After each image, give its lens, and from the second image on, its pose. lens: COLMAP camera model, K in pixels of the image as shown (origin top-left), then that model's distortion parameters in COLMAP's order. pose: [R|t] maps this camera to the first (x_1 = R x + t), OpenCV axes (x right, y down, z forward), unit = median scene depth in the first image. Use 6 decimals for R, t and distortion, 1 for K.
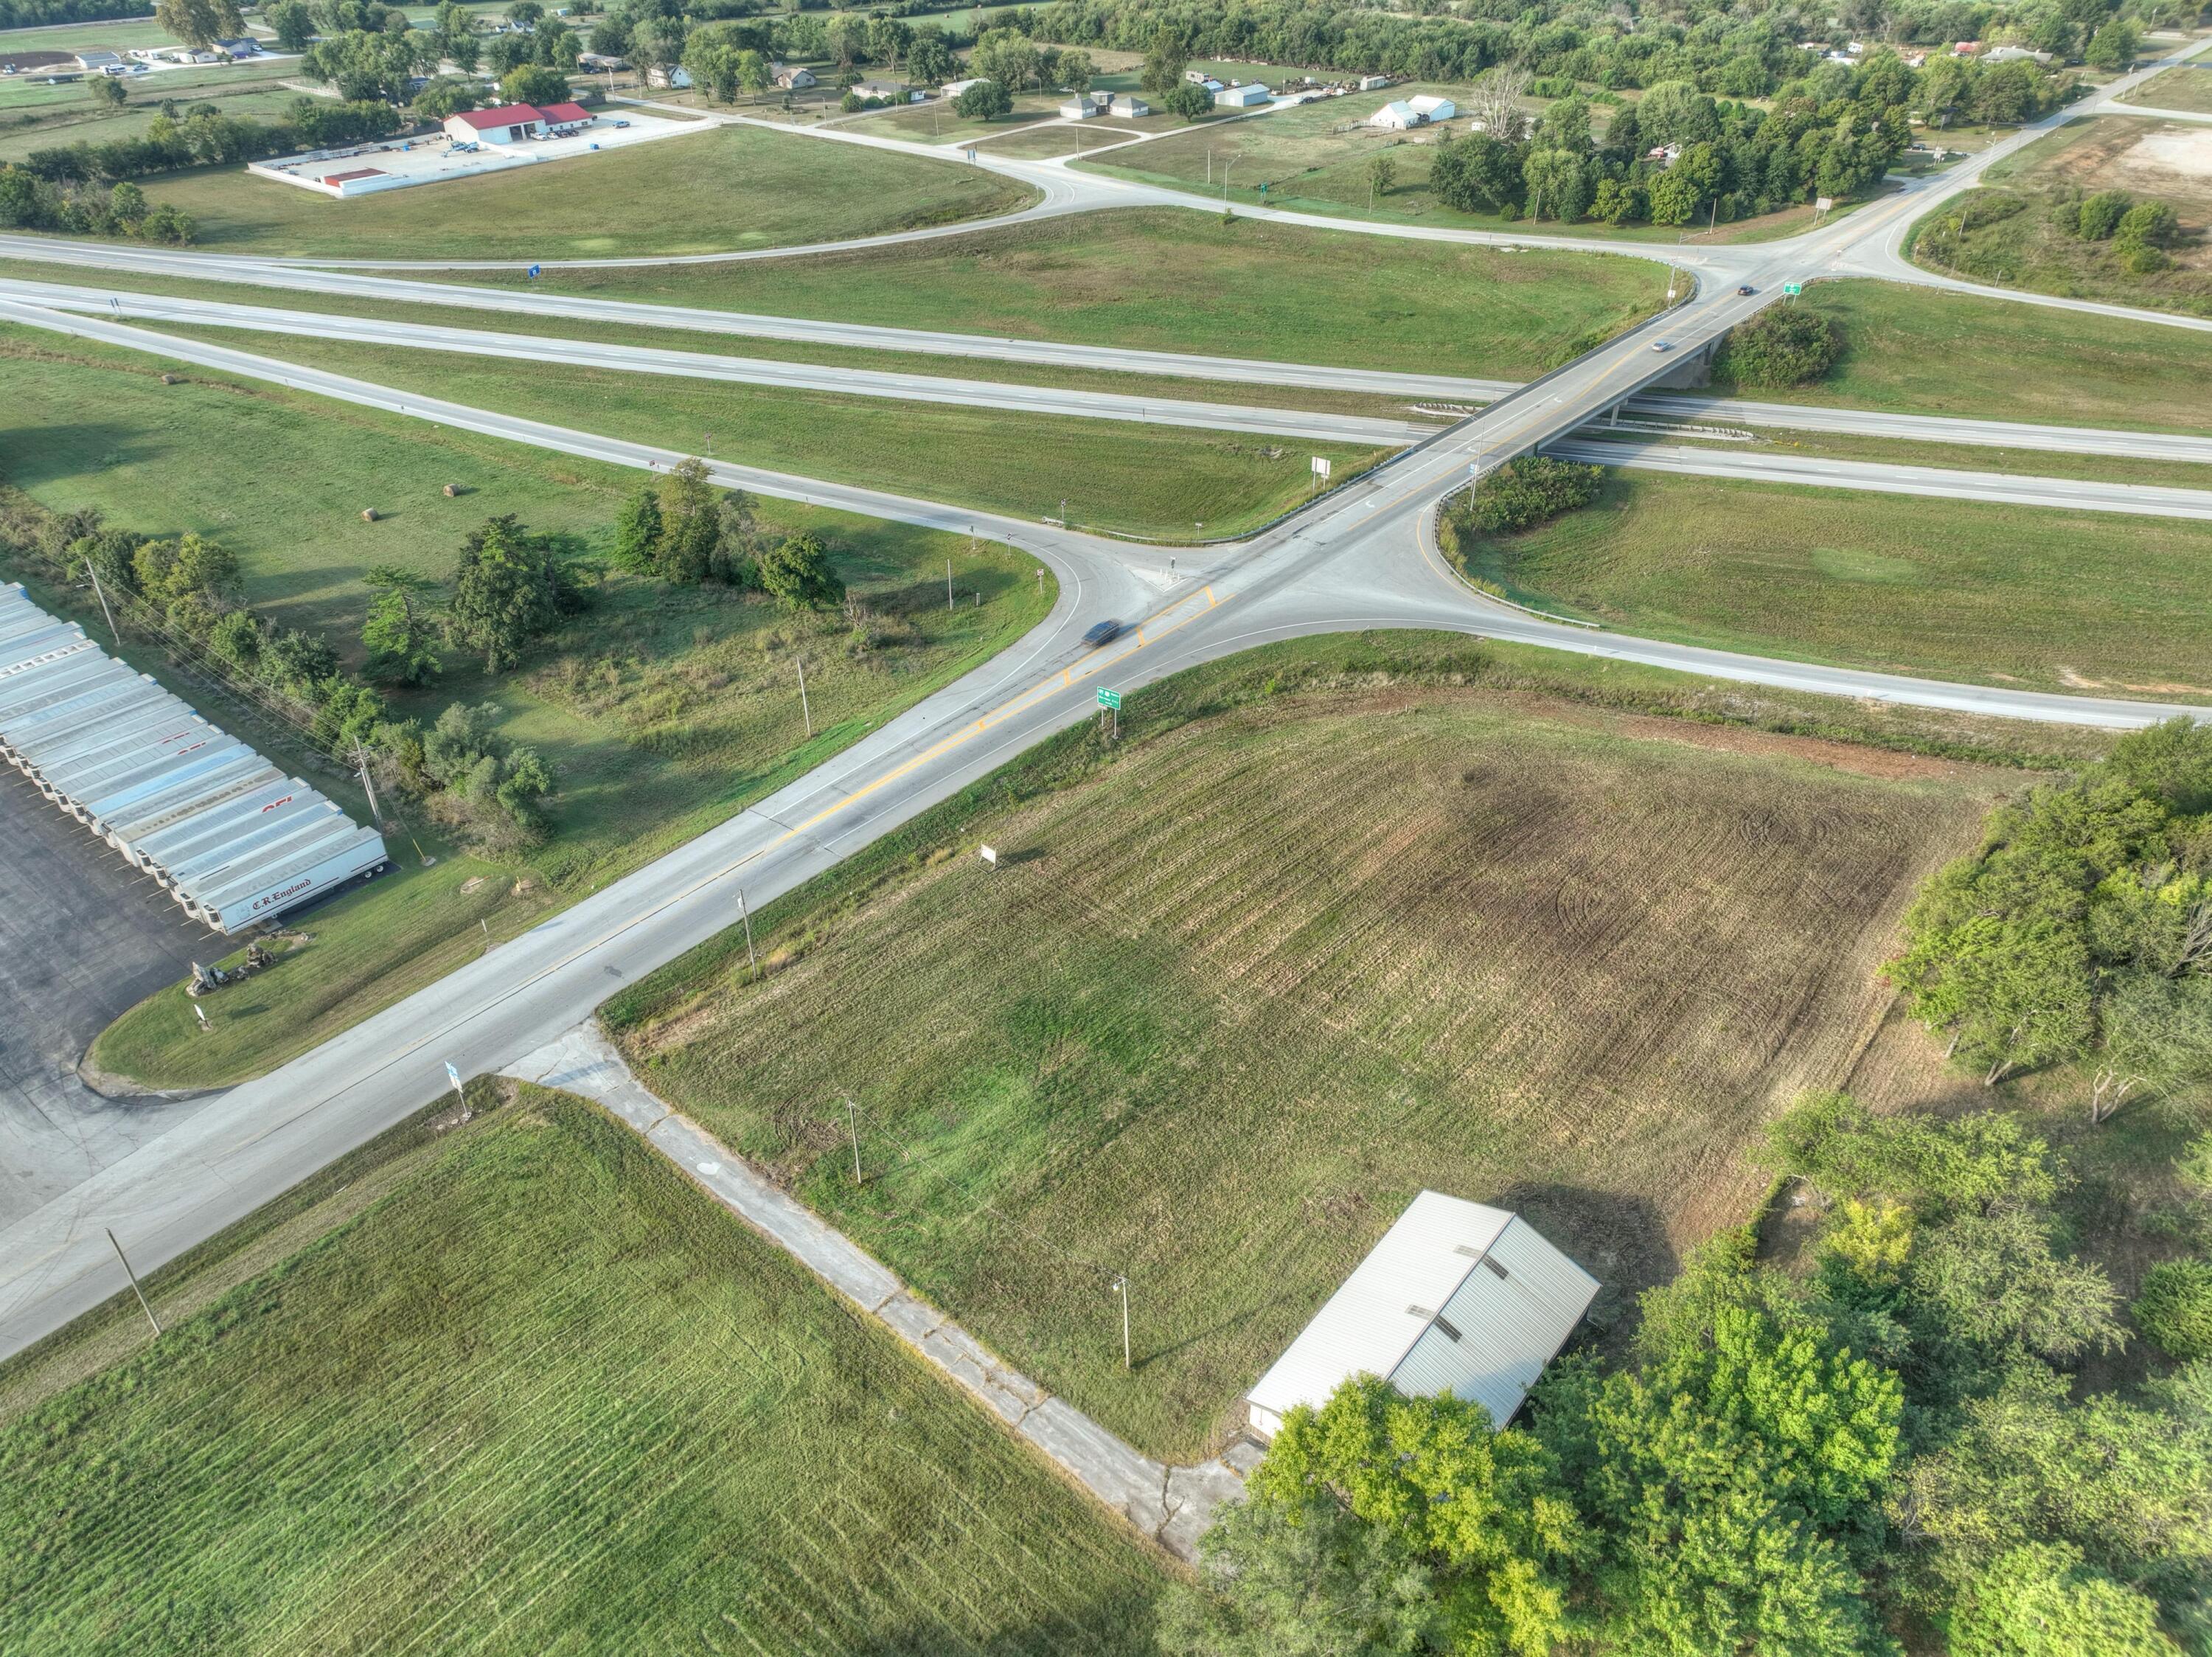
lens RADIAL K [[1551.2, 0, 1107.3], [0, 1551.2, 825.6], [0, 0, 1]] dist [-0.003208, 0.020724]
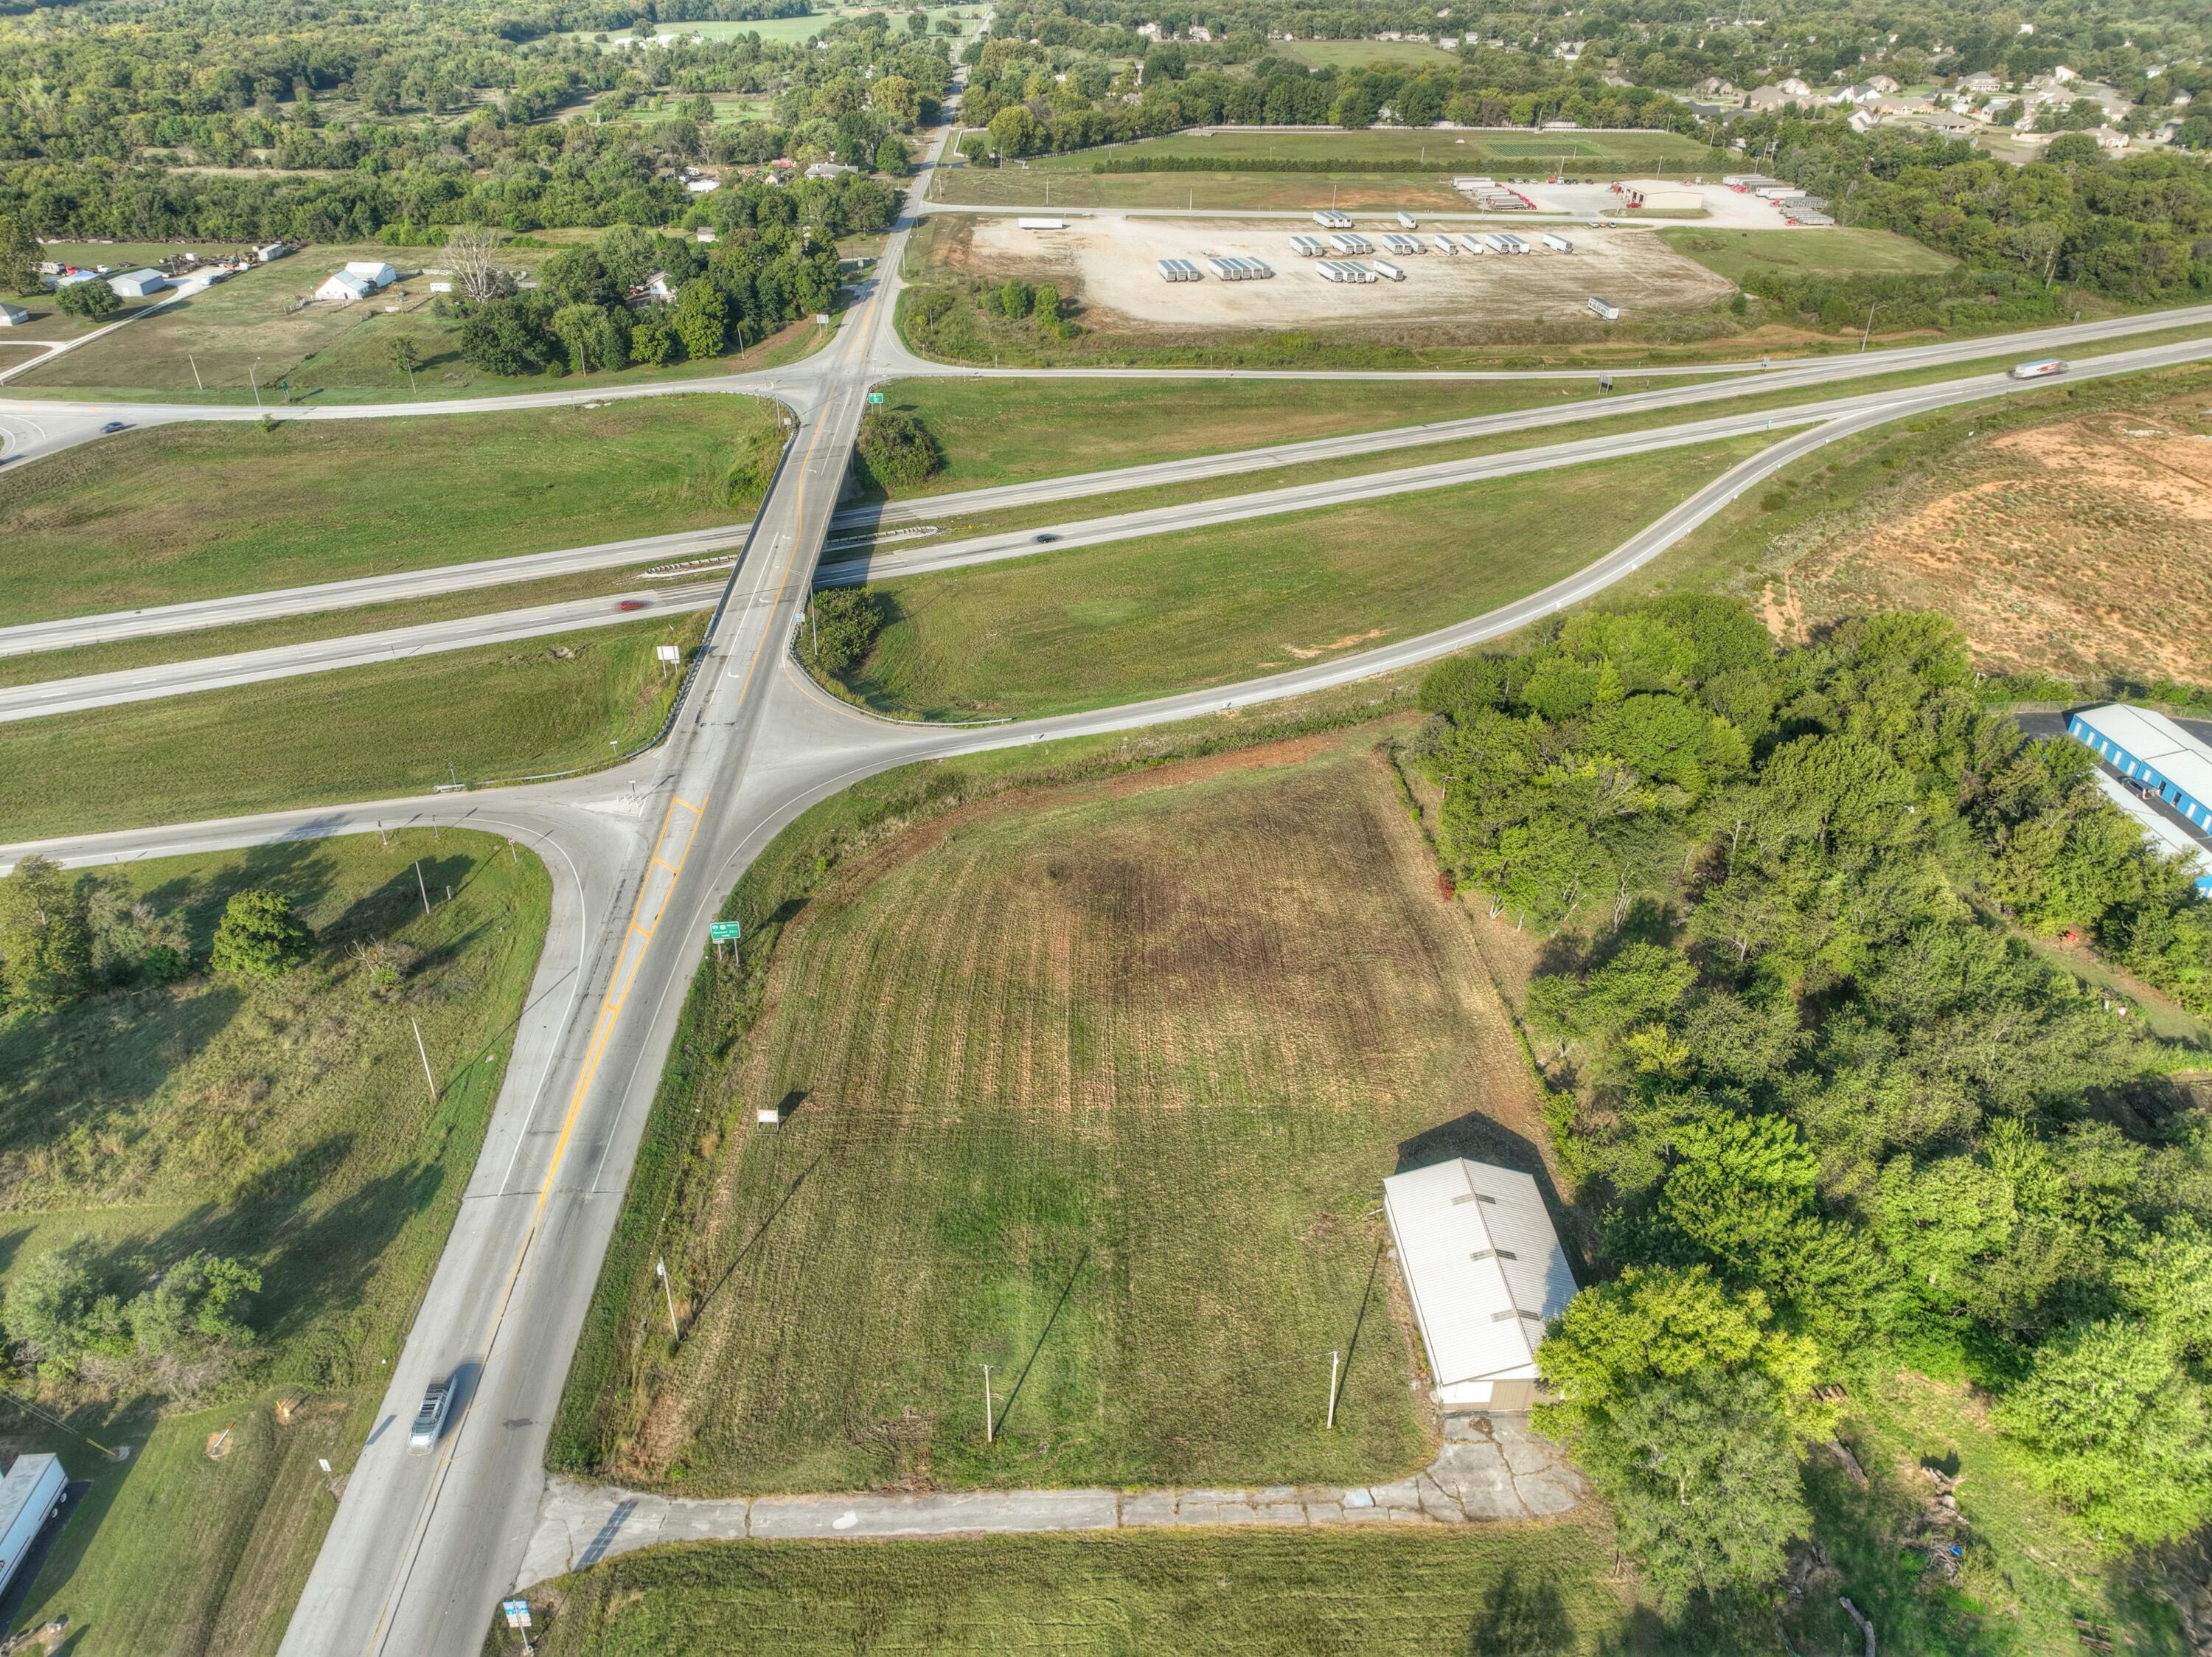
lens RADIAL K [[1551.2, 0, 1107.3], [0, 1551.2, 825.6], [0, 0, 1]] dist [-0.003208, 0.020724]
pose [[0.737196, -0.333969, 0.587373, -0.335963], [0.364704, 0.928475, 0.070184, -0.110886], [-0.568800, 0.162478, 0.806267, 0.044100]]
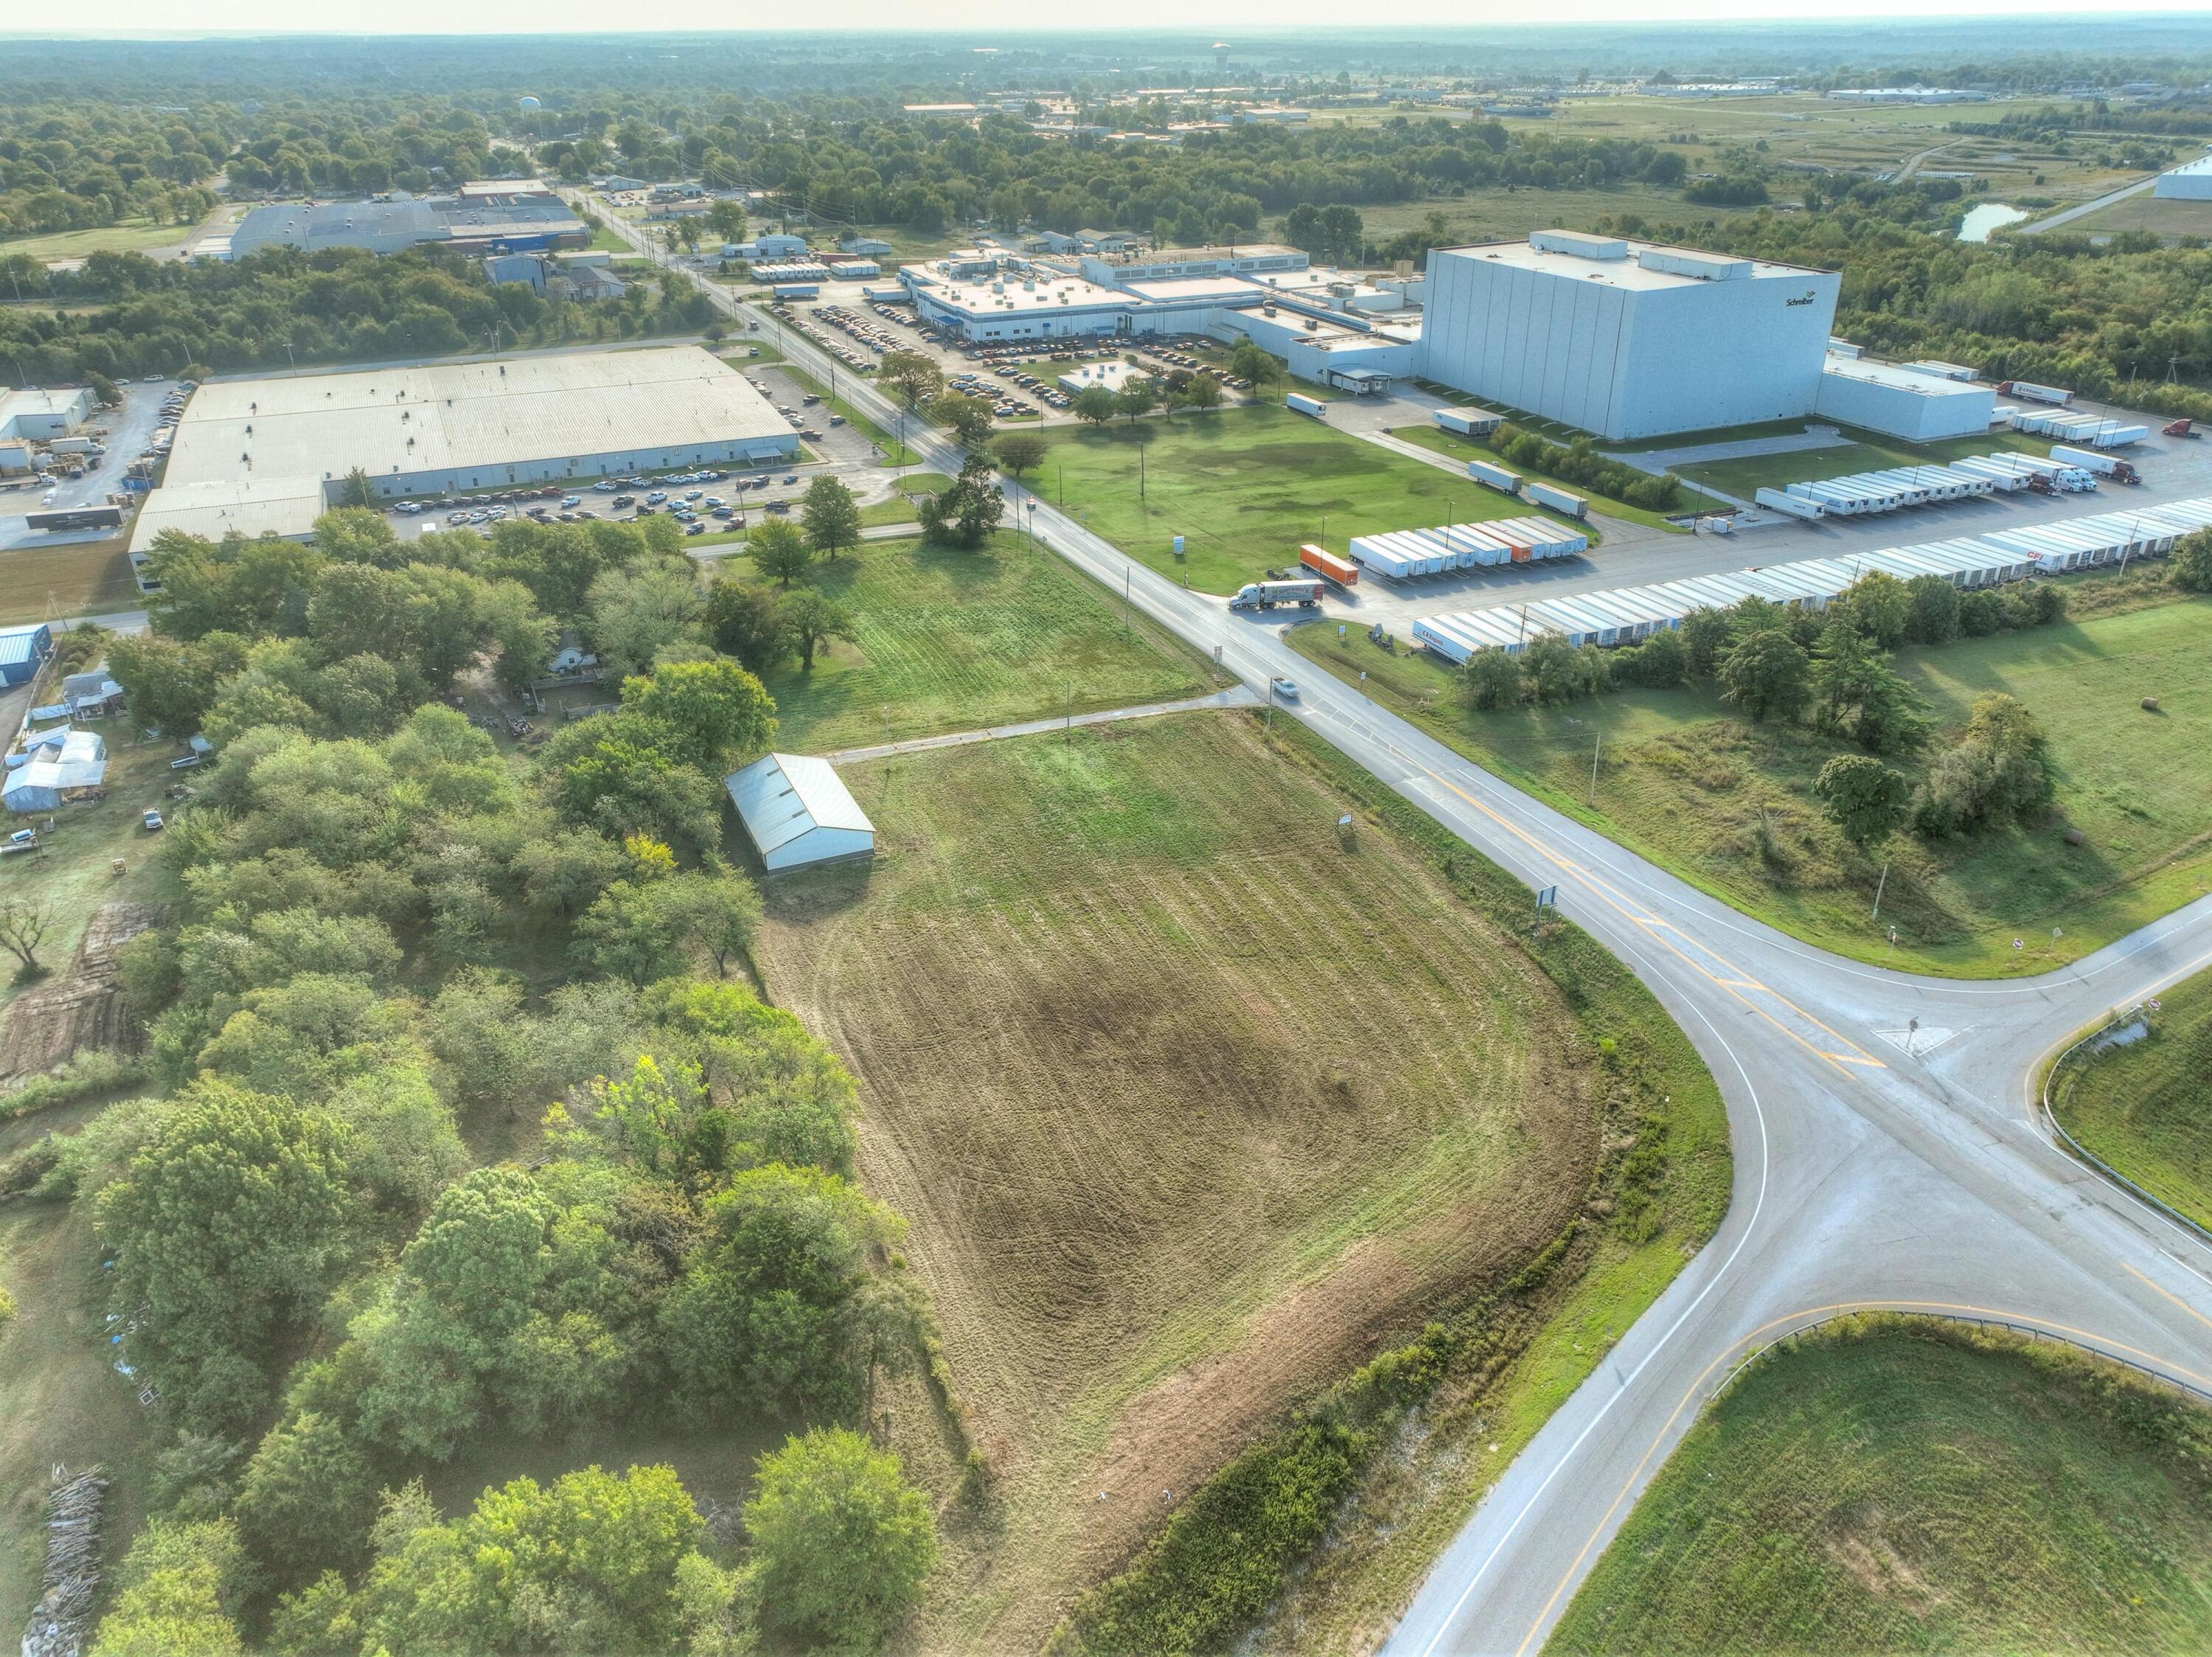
lens RADIAL K [[1551.2, 0, 1107.3], [0, 1551.2, 825.6], [0, 0, 1]] dist [-0.003208, 0.020724]
pose [[-0.441332, 0.417095, -0.794518, 0.797251], [-0.500398, 0.620570, 0.603735, -0.505453], [0.744868, 0.664022, -0.065164, 0.729677]]
